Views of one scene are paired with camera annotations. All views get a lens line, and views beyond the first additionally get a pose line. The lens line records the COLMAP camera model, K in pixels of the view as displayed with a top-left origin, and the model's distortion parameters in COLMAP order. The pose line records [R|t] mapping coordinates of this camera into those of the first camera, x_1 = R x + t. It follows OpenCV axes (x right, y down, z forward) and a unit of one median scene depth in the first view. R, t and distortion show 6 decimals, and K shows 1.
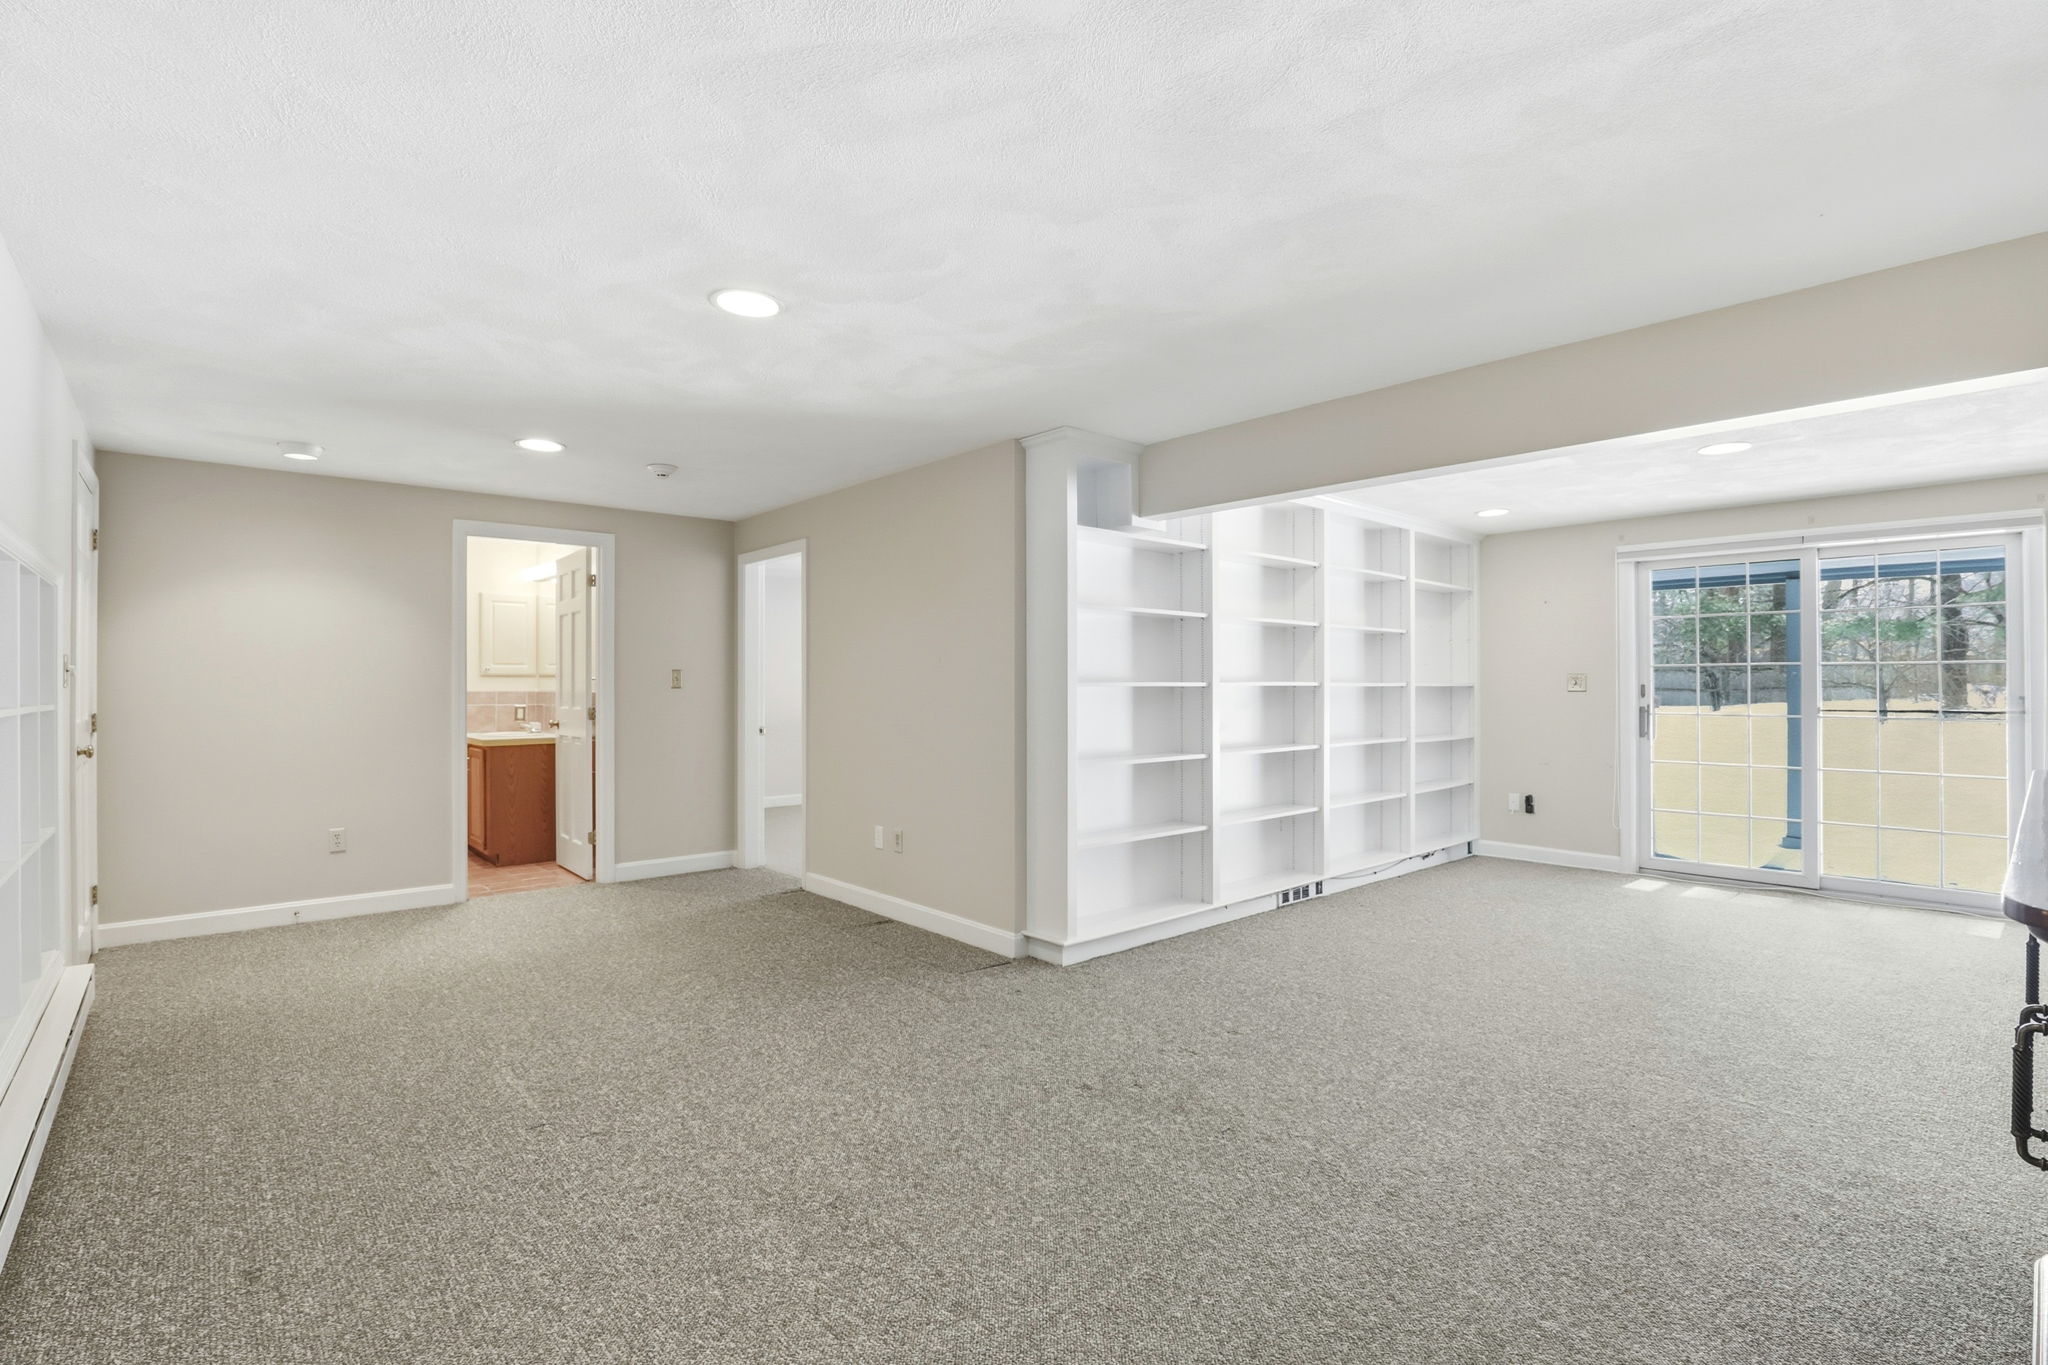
lens RADIAL K [[954.1, 0, 1018.7], [0, 954.1, 682.9], [0, 0, 1]] dist [-0.030951, 0.001060]
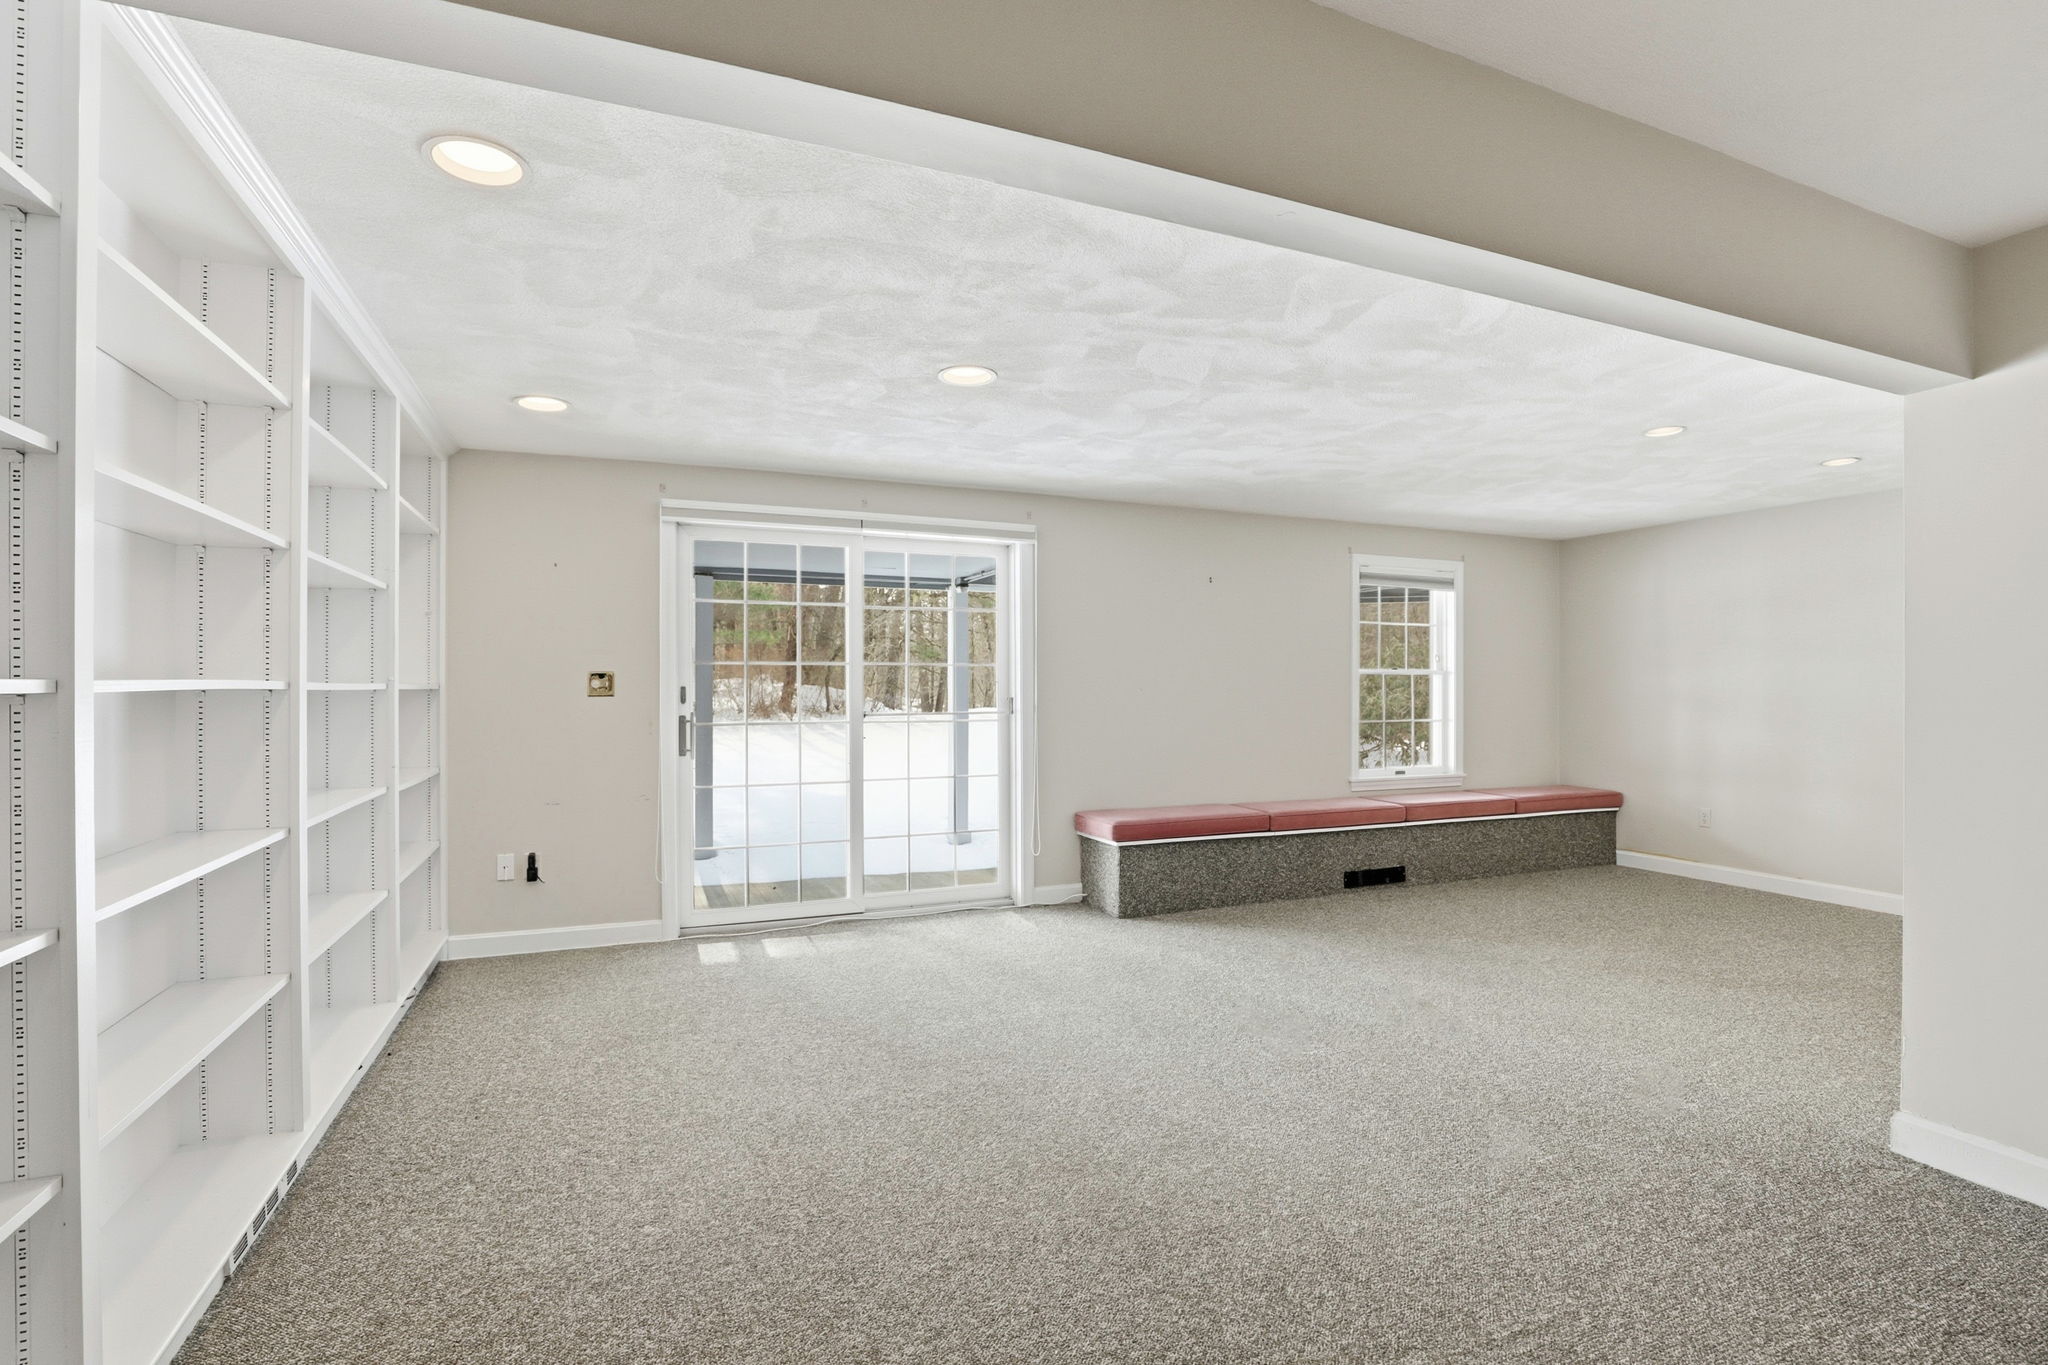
lens RADIAL K [[954.1, 0, 1018.7], [0, 954.1, 682.9], [0, 0, 1]] dist [-0.030951, 0.001060]
pose [[0.321251, 0.003888, 0.946986, 0.030136], [-0.001099, 0.999992, -0.003733, 0.001685], [-0.946993, 0.000158, 0.321253, 0.583939]]
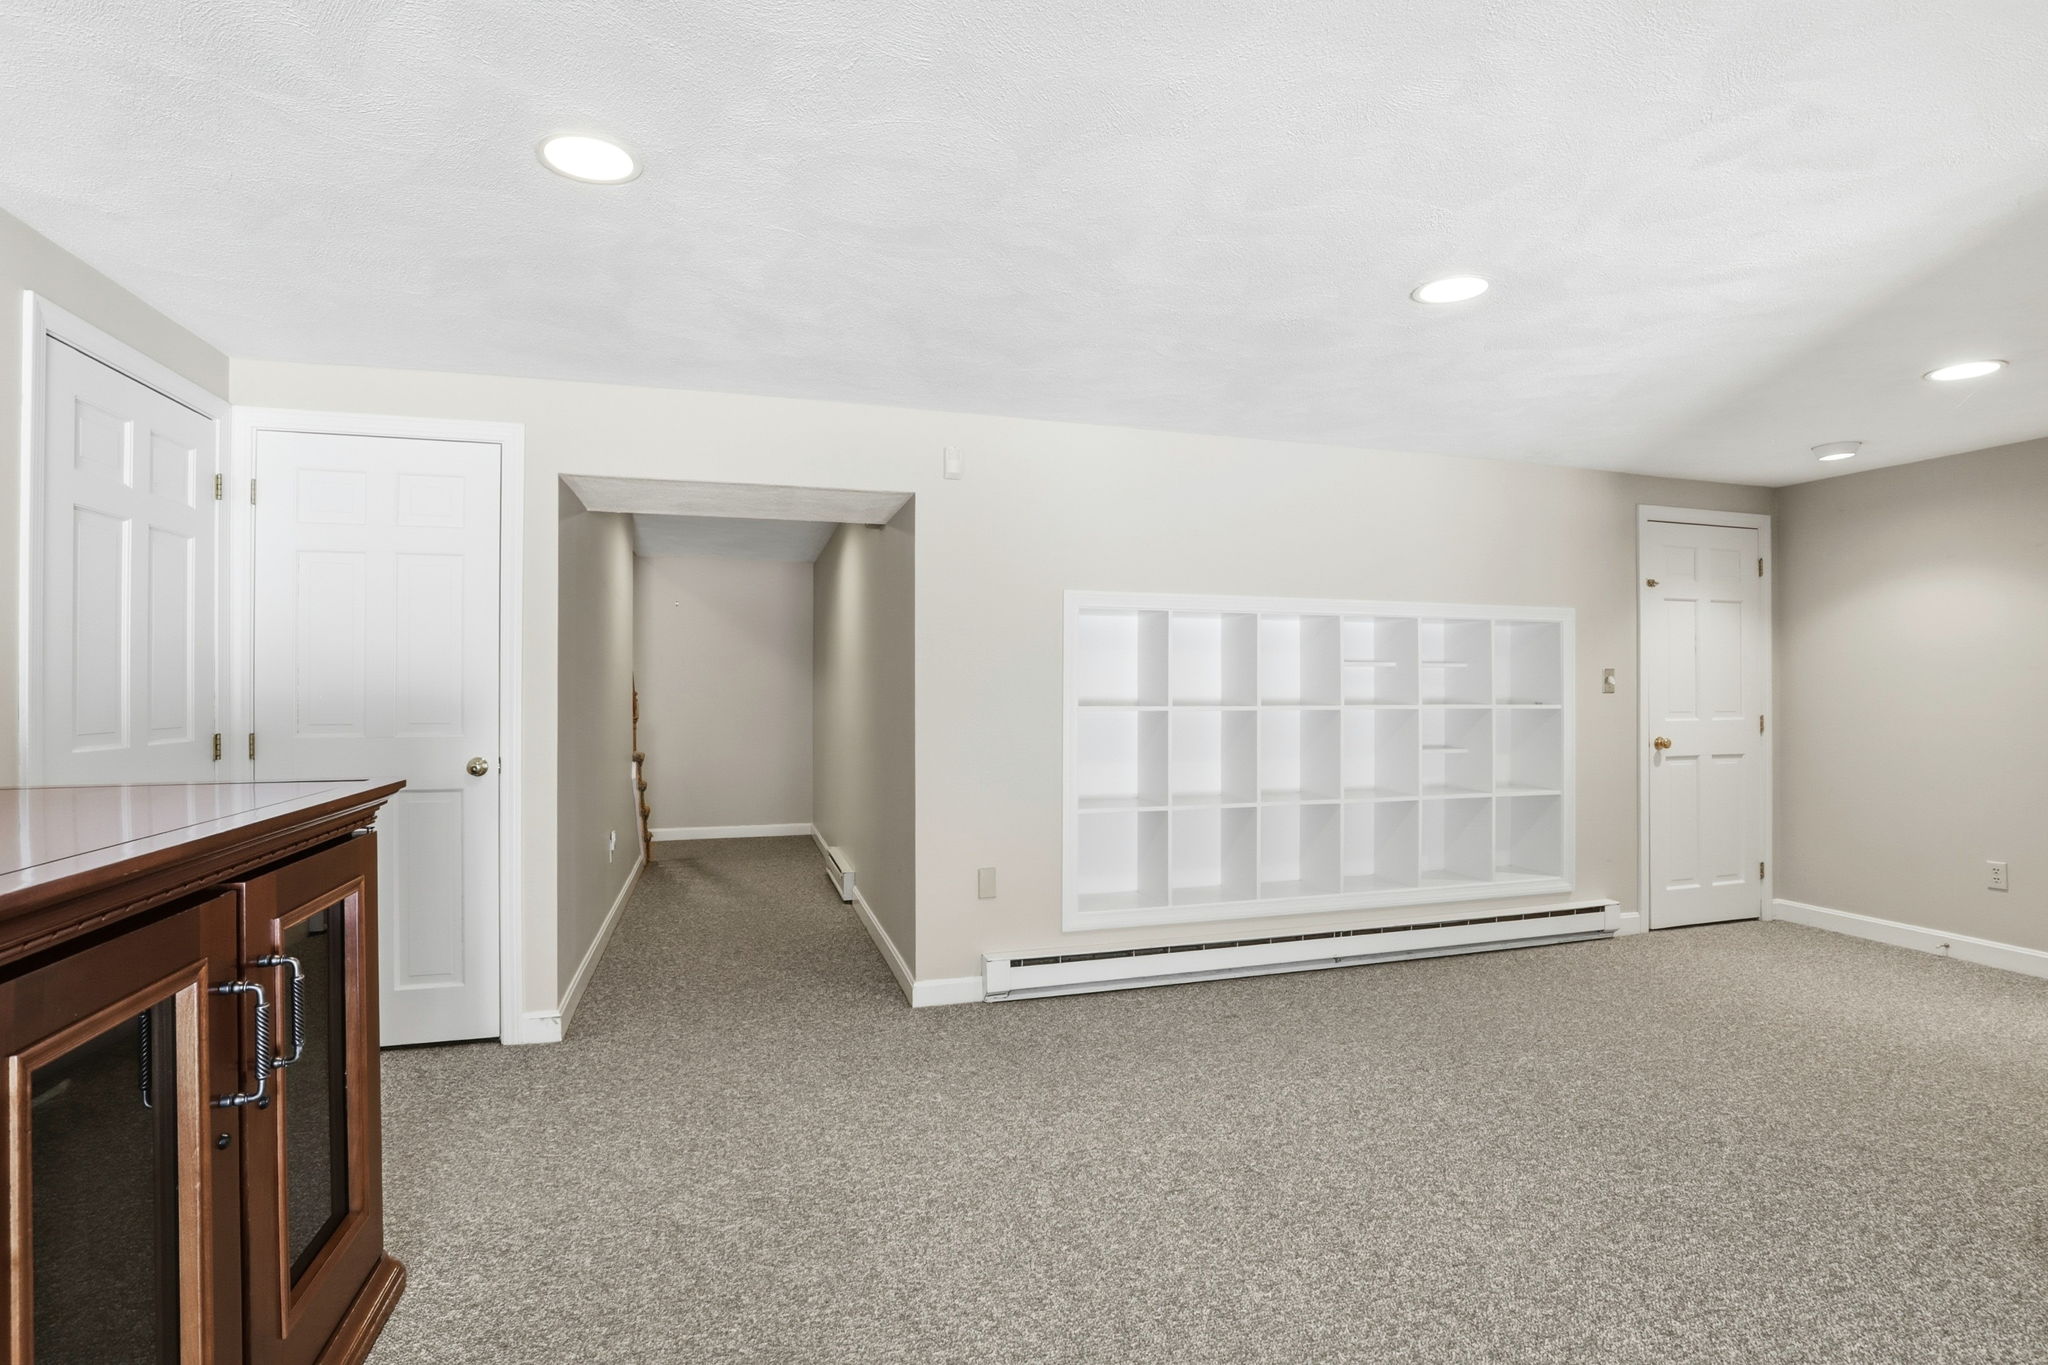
lens RADIAL K [[954.1, 0, 1018.7], [0, 954.1, 682.9], [0, 0, 1]] dist [-0.030951, 0.001060]
pose [[-0.418228, -0.006943, -0.908316, 0.376645], [-0.004136, 0.999975, -0.005739, 0.001701], [0.908333, 0.001357, -0.418246, 0.510479]]
